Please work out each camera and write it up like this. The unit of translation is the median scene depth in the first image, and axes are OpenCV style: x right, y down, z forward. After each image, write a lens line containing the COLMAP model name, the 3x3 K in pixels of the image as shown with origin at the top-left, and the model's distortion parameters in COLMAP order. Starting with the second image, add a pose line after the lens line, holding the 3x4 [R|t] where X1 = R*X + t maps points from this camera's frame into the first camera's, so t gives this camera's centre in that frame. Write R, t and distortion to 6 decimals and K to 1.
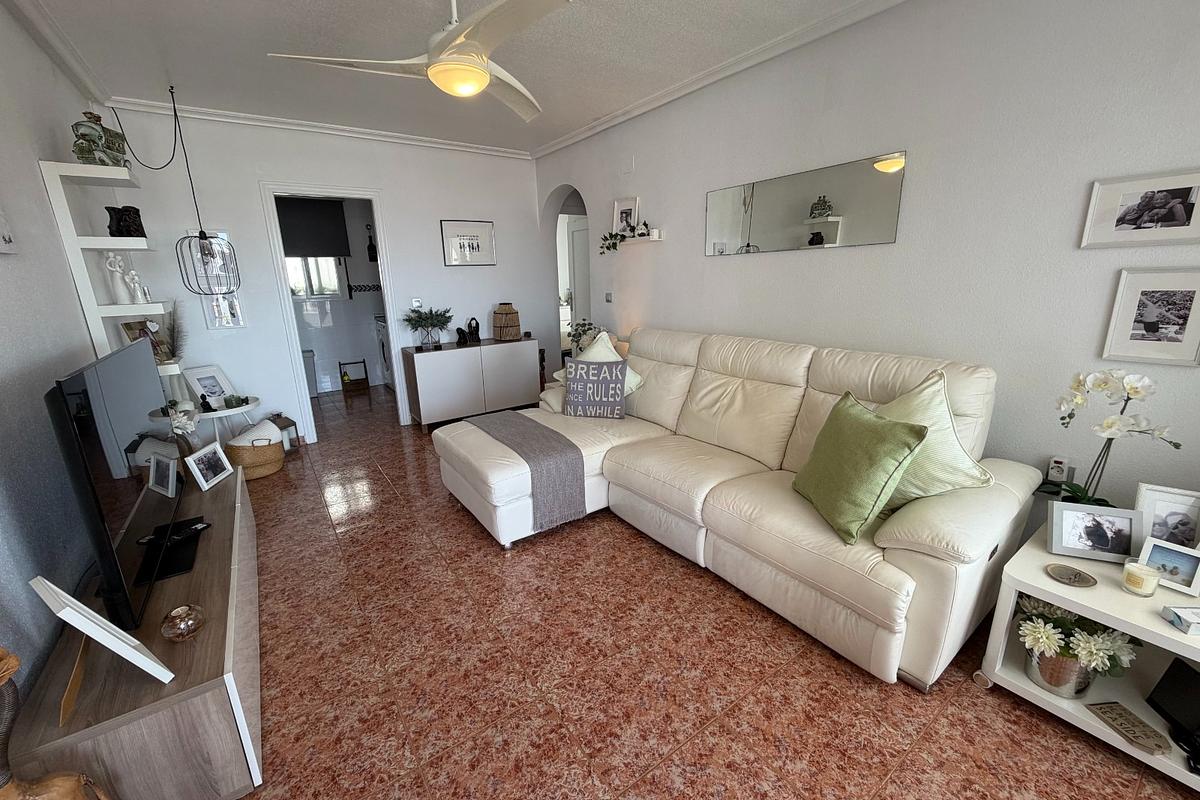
lens RADIAL K [[478.9, 0, 599.2], [0, 478.9, 402.2], [0, 0, 1]] dist [0.001596, -0.000013]
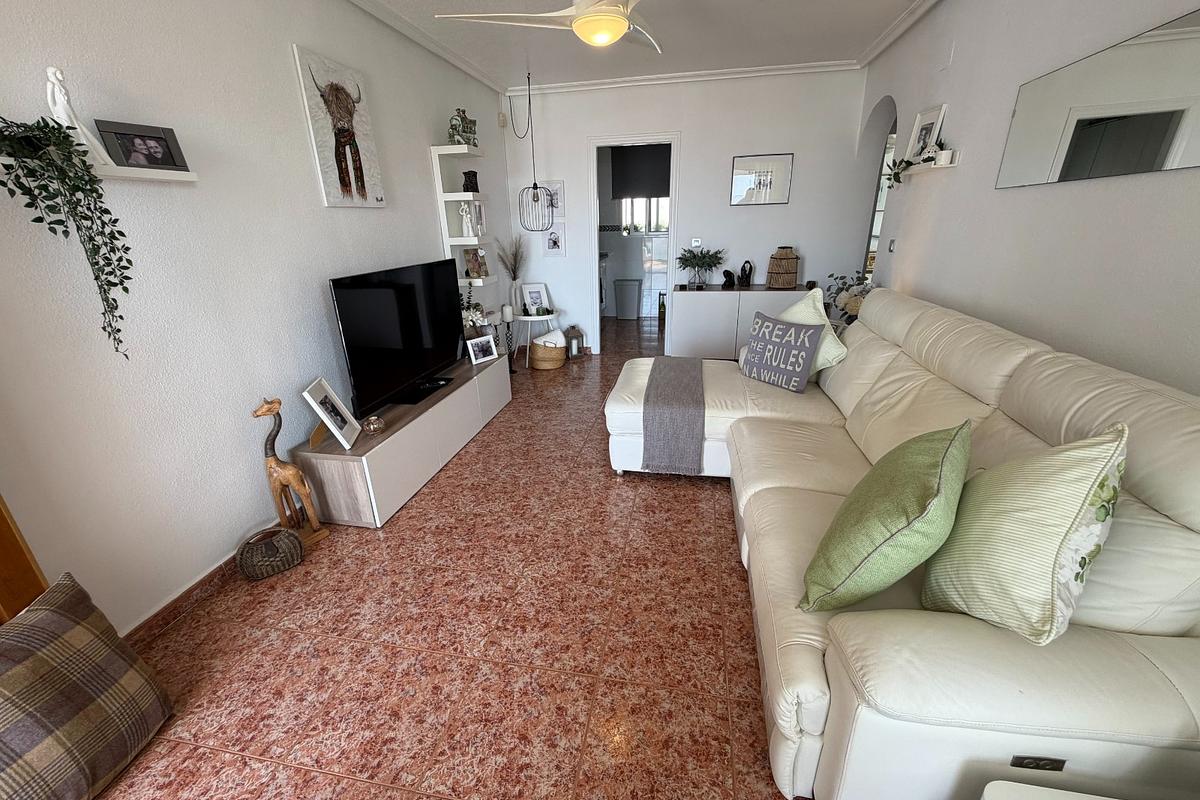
lens RADIAL K [[478.9, 0, 593.8], [0, 478.9, 401.4], [0, 0, 1]] dist [0.001596, -0.000013]
pose [[0.690213, 0.264396, -0.673574, 0.380041], [-0.181011, 0.964348, 0.193050, -0.050515], [0.700601, -0.011321, 0.713464, 0.135565]]
